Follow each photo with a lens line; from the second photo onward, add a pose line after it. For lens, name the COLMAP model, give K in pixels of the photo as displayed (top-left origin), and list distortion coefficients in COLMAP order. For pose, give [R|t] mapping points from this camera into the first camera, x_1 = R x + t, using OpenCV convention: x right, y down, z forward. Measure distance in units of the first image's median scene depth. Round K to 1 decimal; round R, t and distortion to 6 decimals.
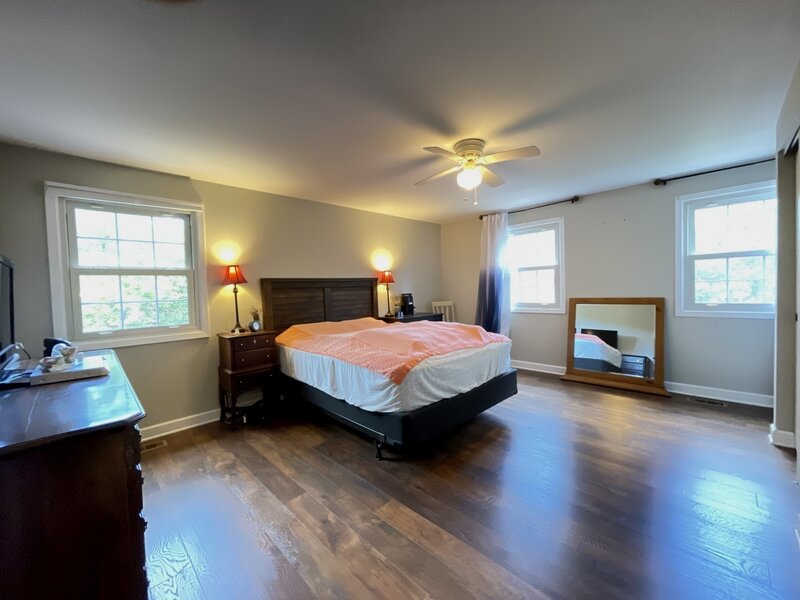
lens RADIAL K [[323.7, 0, 399.5], [0, 323.7, 298.9], [0, 0, 1]] dist [0.002490, 0.000102]
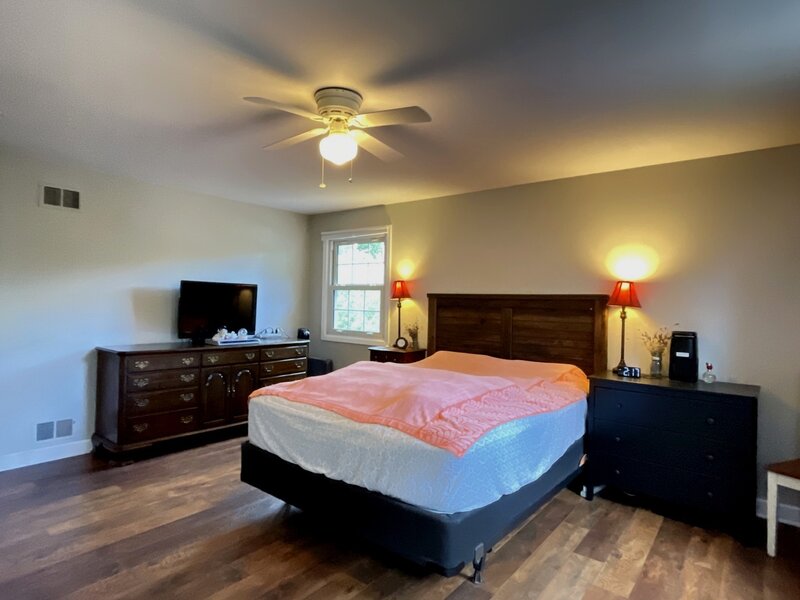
lens RADIAL K [[457.7, 0, 399.8], [0, 457.7, 300.2], [0, 0, 1]] dist [-0.002231, -0.000686]
pose [[0.124842, 0.034562, -0.991574, 0.952046], [-0.059489, 0.997856, 0.027291, -0.085377], [0.990392, 0.055581, 0.126630, 0.857343]]
